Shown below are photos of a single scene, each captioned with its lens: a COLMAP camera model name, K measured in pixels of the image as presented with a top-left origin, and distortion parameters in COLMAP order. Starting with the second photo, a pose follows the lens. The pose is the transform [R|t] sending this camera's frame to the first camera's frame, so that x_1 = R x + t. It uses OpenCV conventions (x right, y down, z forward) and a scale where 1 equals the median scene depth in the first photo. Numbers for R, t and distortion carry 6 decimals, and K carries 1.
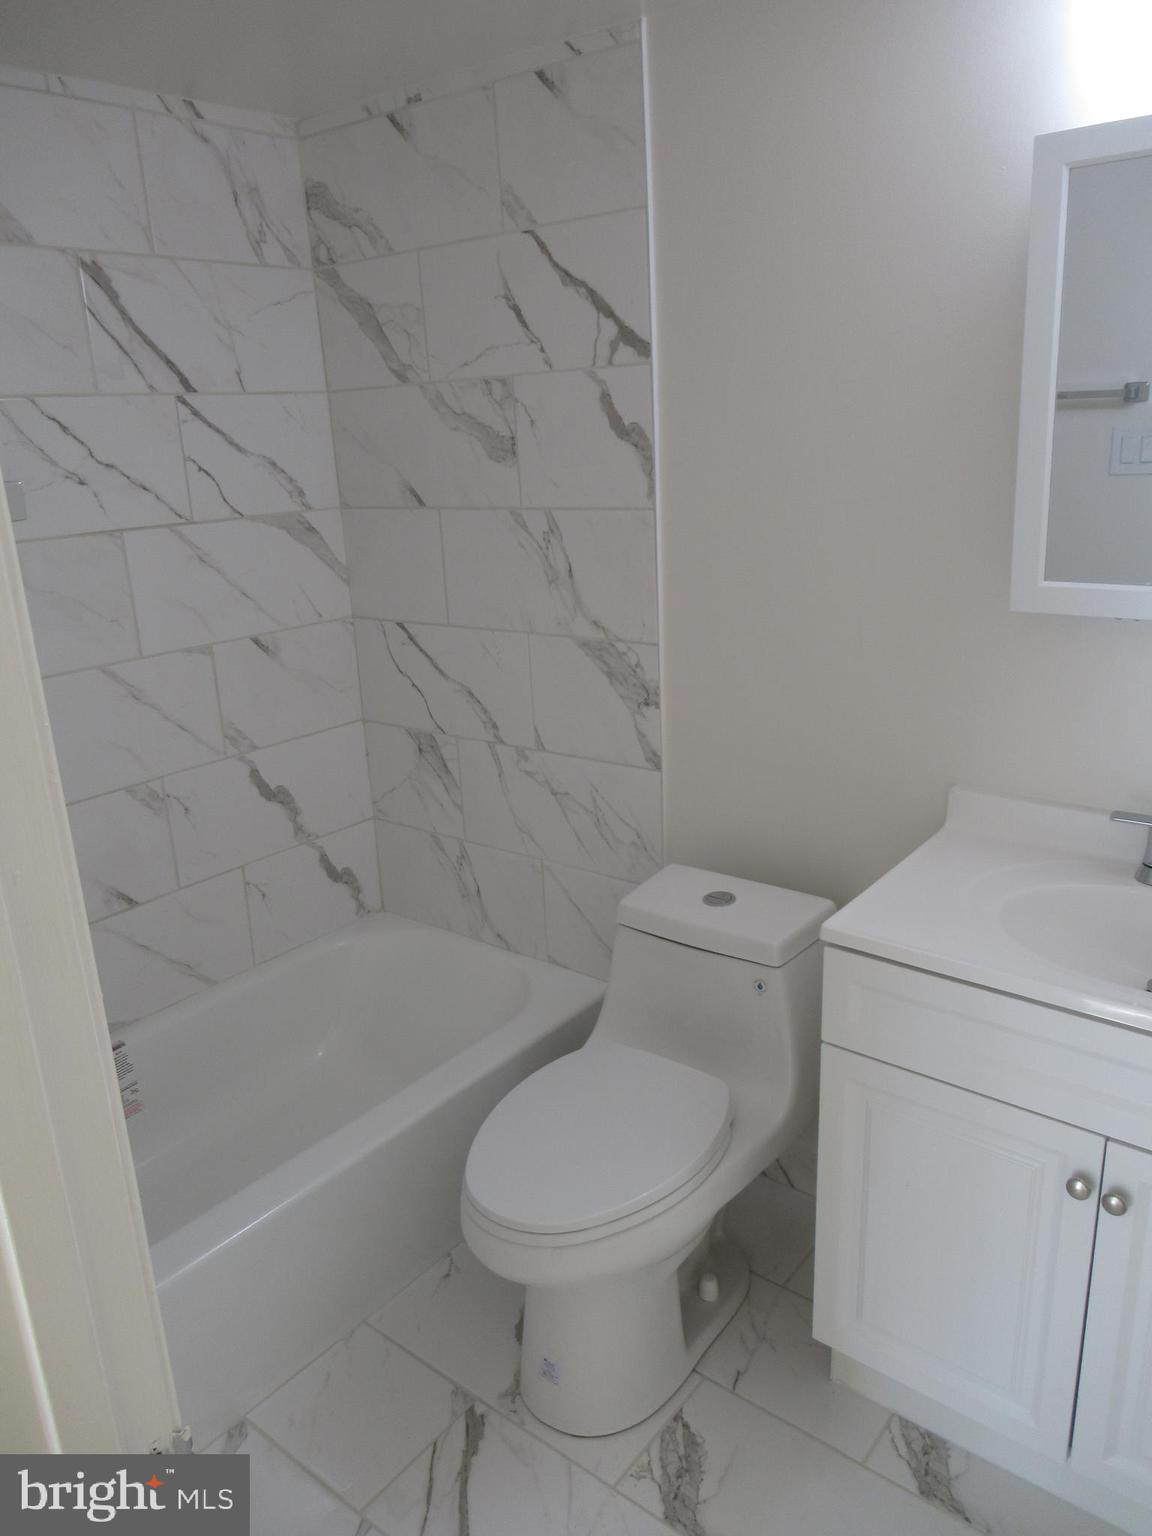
lens RADIAL K [[1141.7, 0, 571.0], [0, 1141.7, 761.2], [0, 0, 1]] dist [-0.011392, 0.001748]
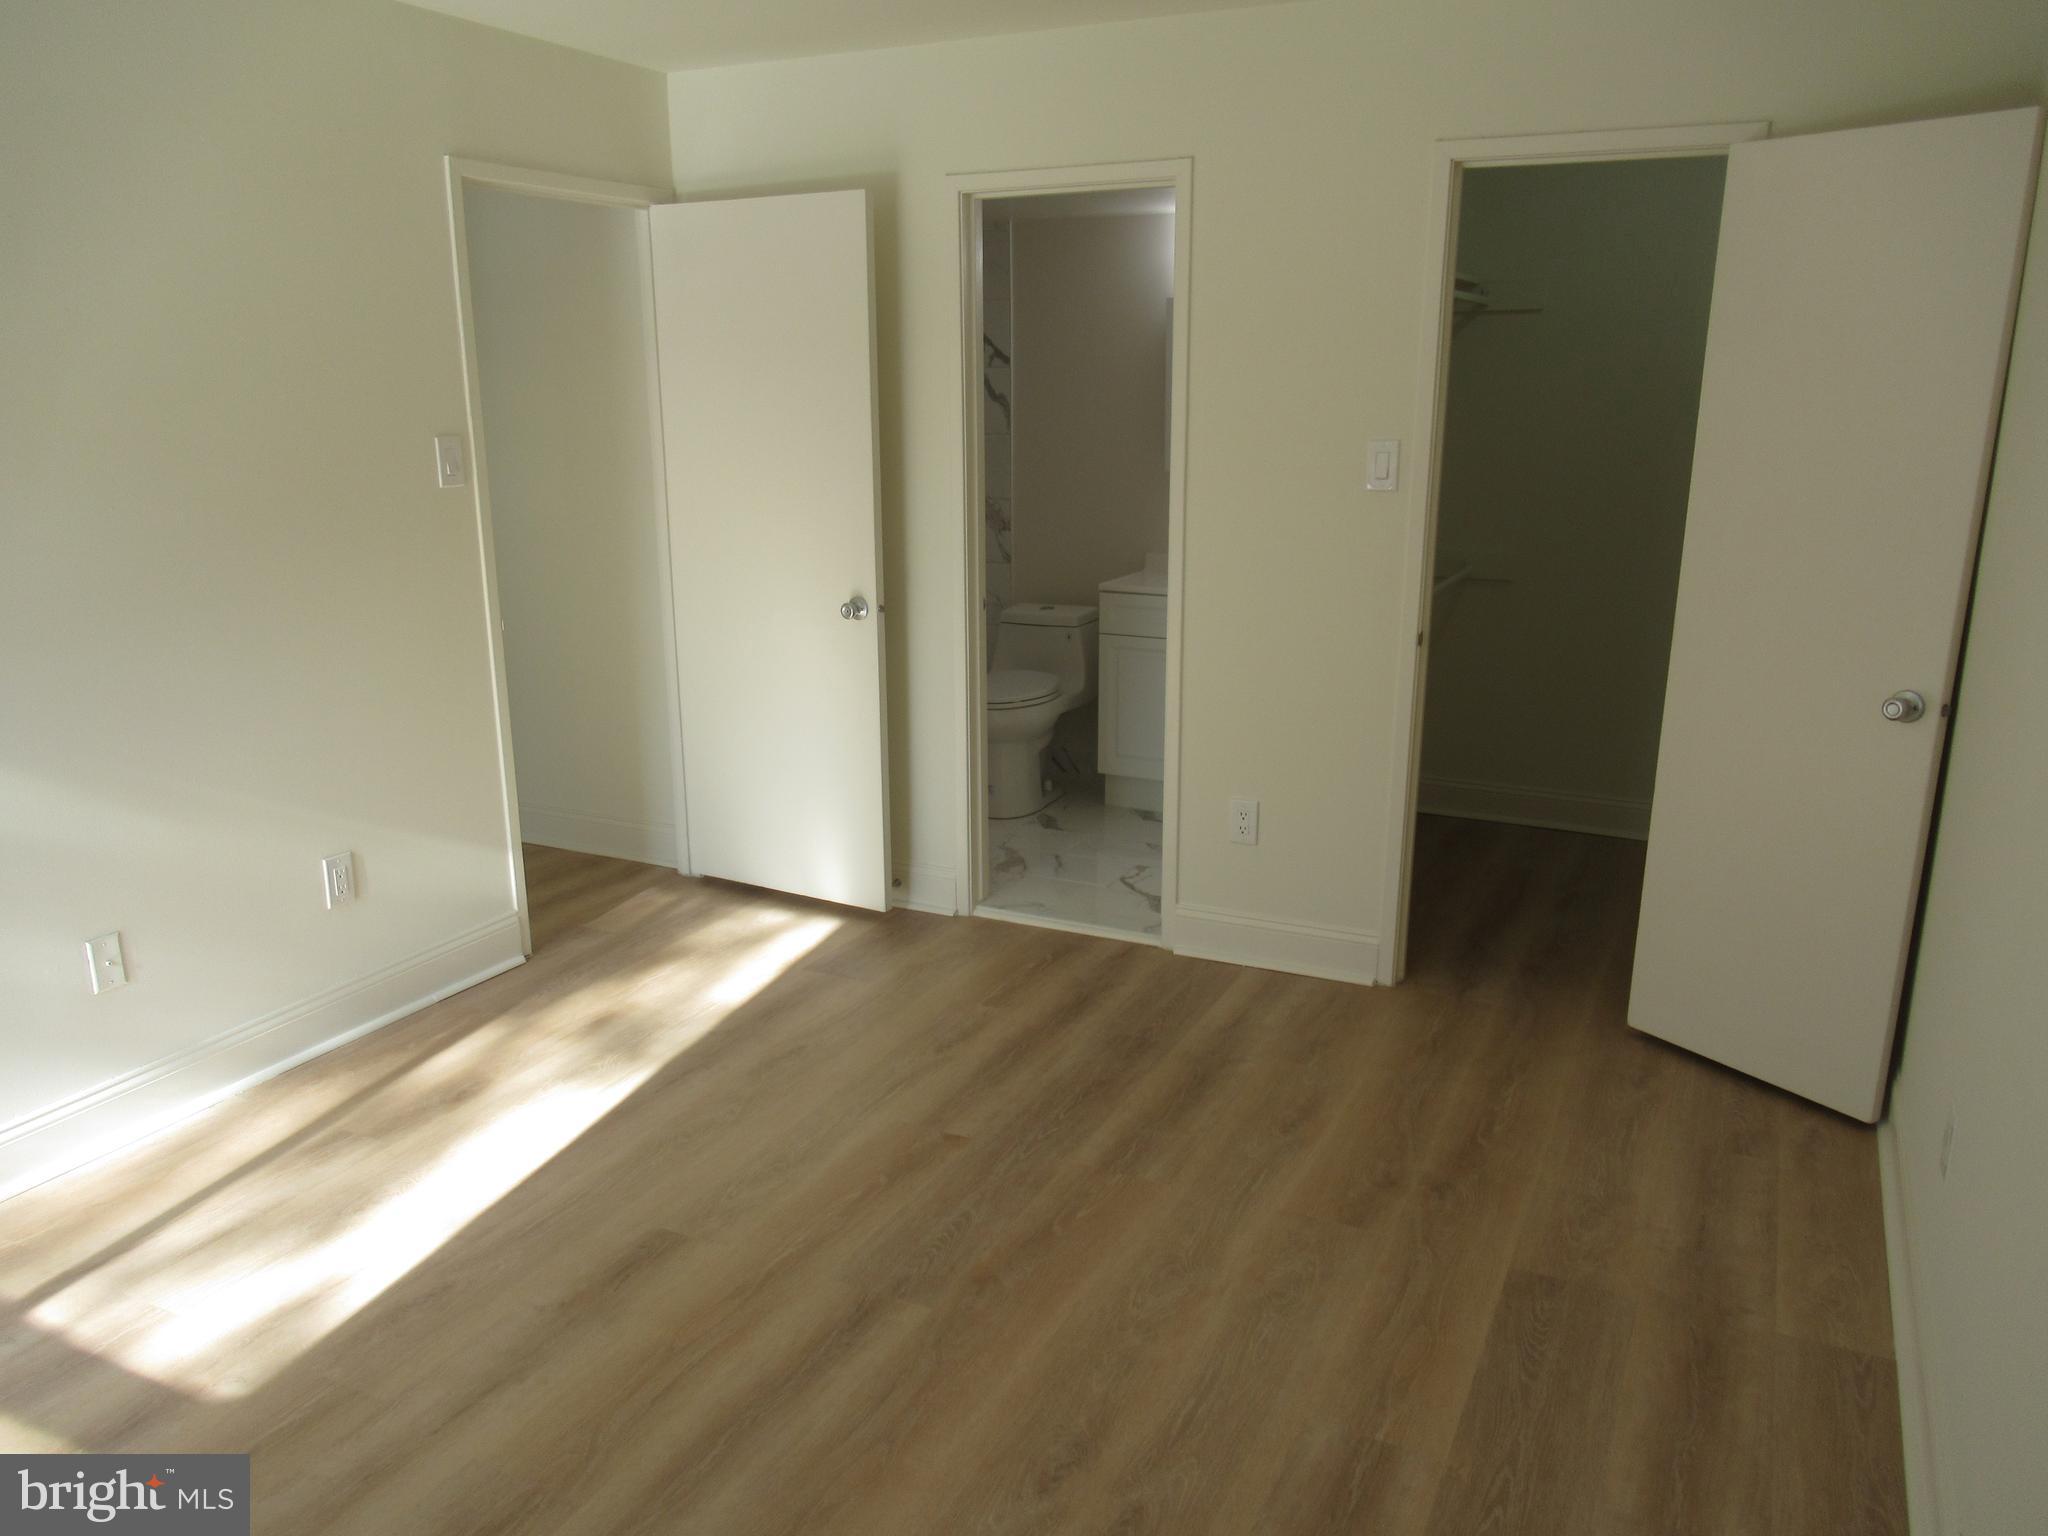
lens RADIAL K [[1522.2, 0, 1022.6], [0, 1522.2, 777.7], [0, 0, 1]] dist [-0.011392, 0.001748]
pose [[0.974216, -0.018670, 0.224845, -0.579988], [0.027096, 0.999039, -0.034444, 0.543113], [-0.223986, 0.039649, 0.973786, -1.828482]]
